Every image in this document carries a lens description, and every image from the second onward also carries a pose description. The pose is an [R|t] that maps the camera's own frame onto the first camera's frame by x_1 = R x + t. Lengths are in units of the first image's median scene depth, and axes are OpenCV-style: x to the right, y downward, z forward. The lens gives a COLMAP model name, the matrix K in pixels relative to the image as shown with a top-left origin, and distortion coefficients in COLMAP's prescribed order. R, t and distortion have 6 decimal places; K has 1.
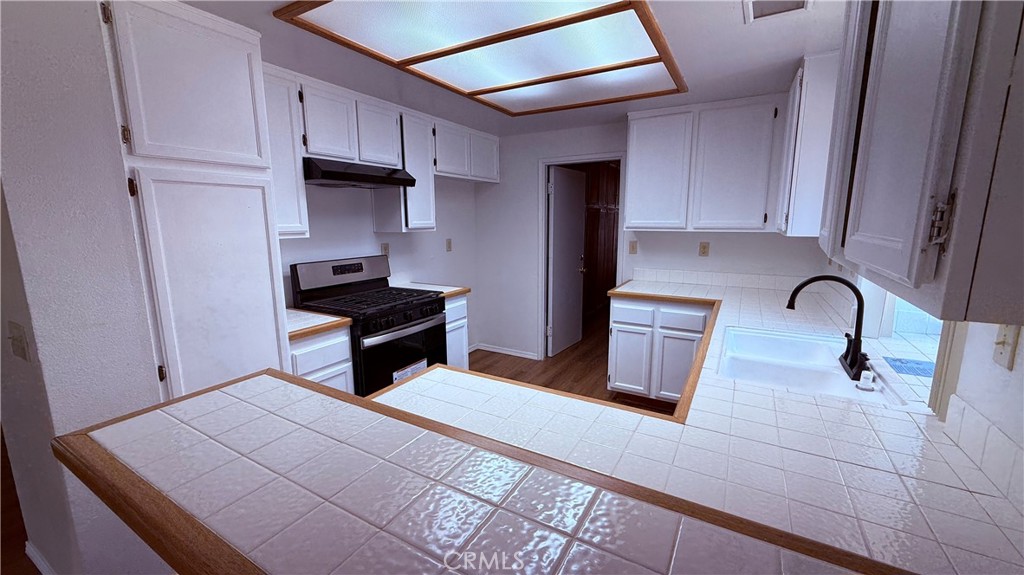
lens RADIAL K [[409.4, 0, 511.6], [0, 409.4, 286.5], [0, 0, 1]] dist [0.001672, -0.000167]
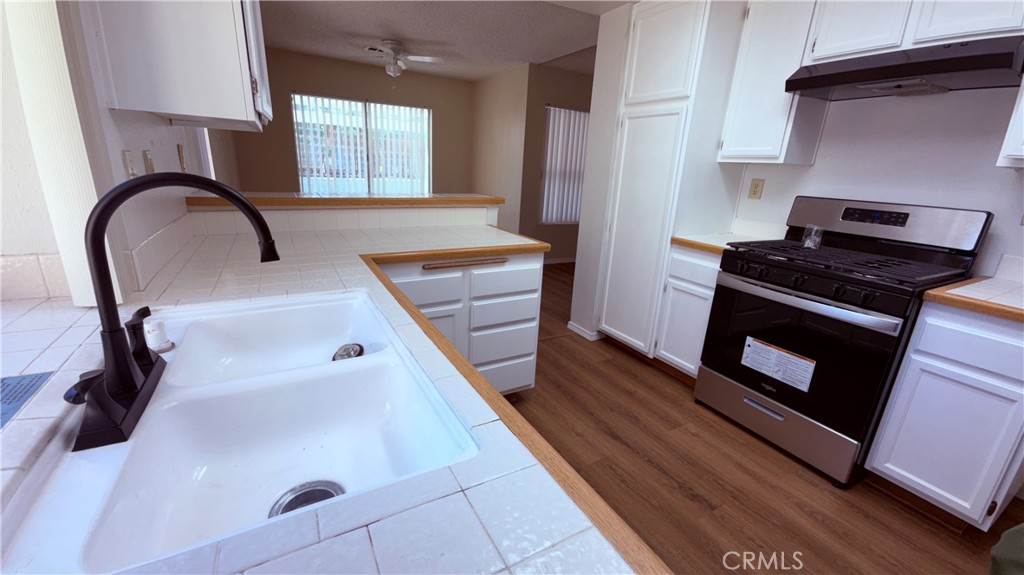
lens RADIAL K [[409.4, 0, 514.7], [0, 409.4, 283.1], [0, 0, 1]] dist [0.001672, -0.000167]
pose [[-0.506893, 0.228880, -0.831067, 0.508573], [-0.180656, 0.914488, 0.362043, -0.080570], [0.842866, 0.333655, -0.422199, 0.796394]]
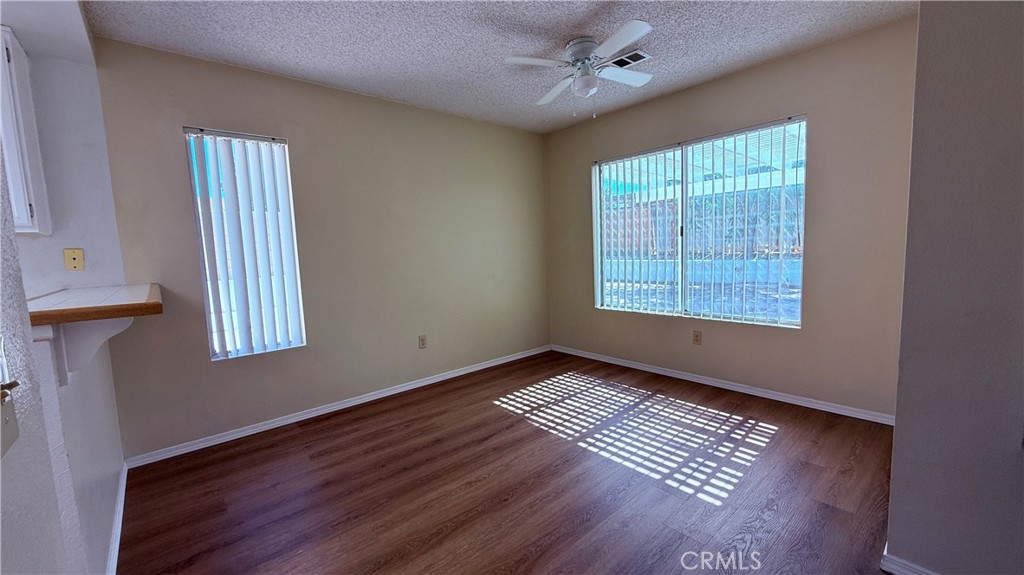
lens RADIAL K [[409.4, 0, 513.0], [0, 409.4, 286.8], [0, 0, 1]] dist [0.001672, -0.000167]
pose [[-0.946782, 0.013779, 0.321581, -0.766017], [0.098582, 0.963484, 0.248957, 0.009346], [-0.306408, 0.267410, -0.913568, 0.518485]]
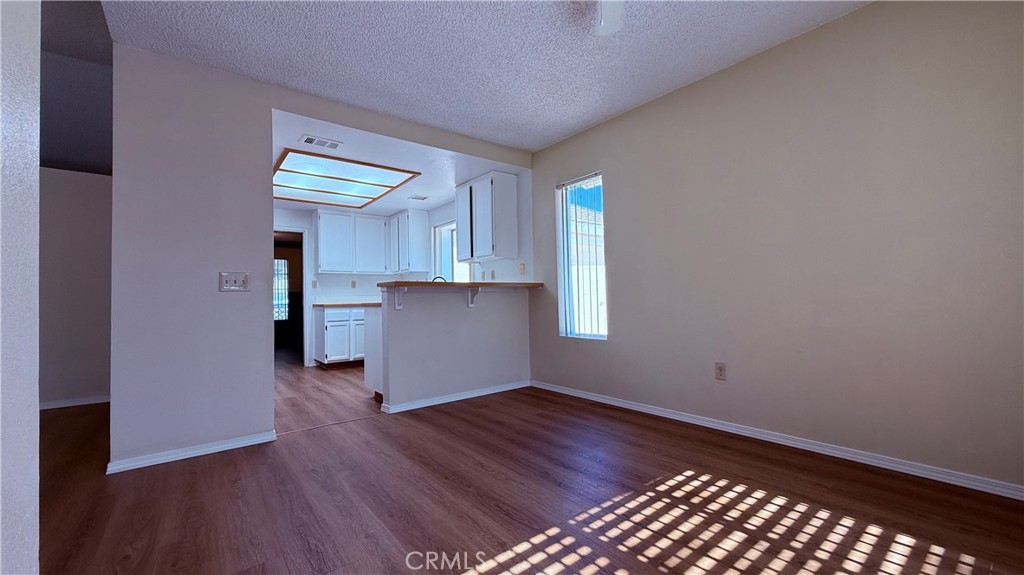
lens RADIAL K [[409.4, 0, 509.4], [0, 409.4, 288.5], [0, 0, 1]] dist [0.001672, -0.000167]
pose [[0.376980, 0.024076, 0.925909, -1.159741], [0.172429, 0.980362, -0.095696, 0.266287], [-0.910030, 0.195729, 0.365425, -0.407578]]
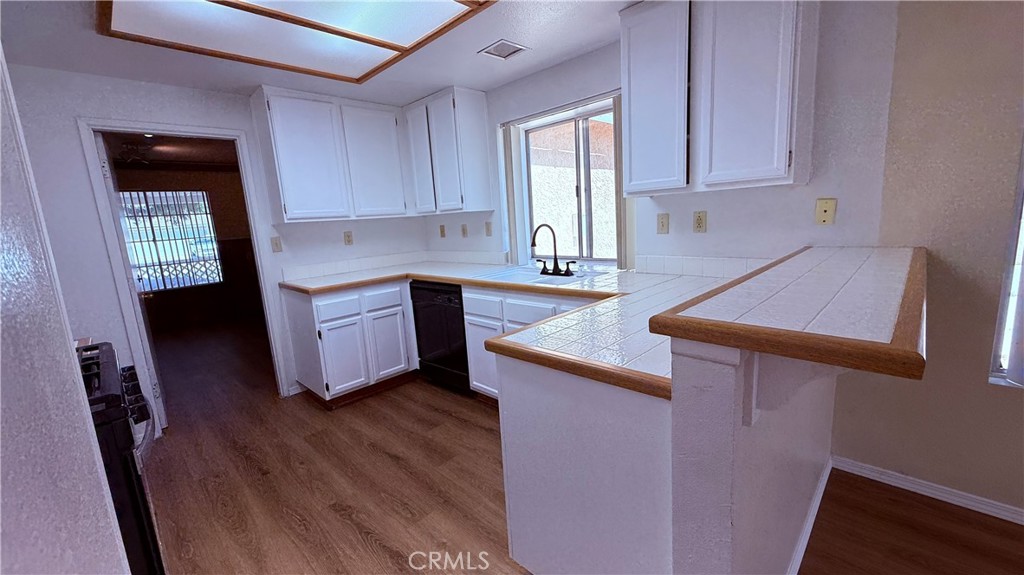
lens RADIAL K [[409.4, 0, 511.4], [0, 409.4, 288.4], [0, 0, 1]] dist [0.001672, -0.000167]
pose [[0.244359, -0.174104, 0.953927, -0.516119], [0.221537, 0.967755, 0.119879, 0.000414], [-0.944039, 0.182036, 0.275050, 0.375338]]
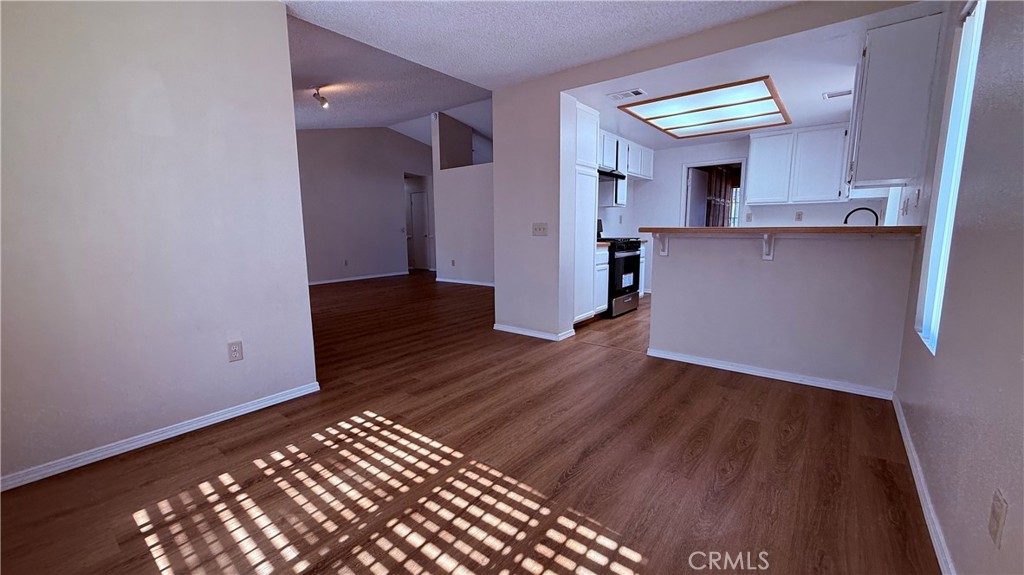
lens RADIAL K [[409.4, 0, 508.8], [0, 409.4, 286.4], [0, 0, 1]] dist [0.001672, -0.000167]
pose [[0.987501, 0.020491, -0.156273, -0.447652], [-0.024230, 0.999463, -0.022060, 0.278065], [0.155737, 0.025571, 0.987468, -0.851756]]
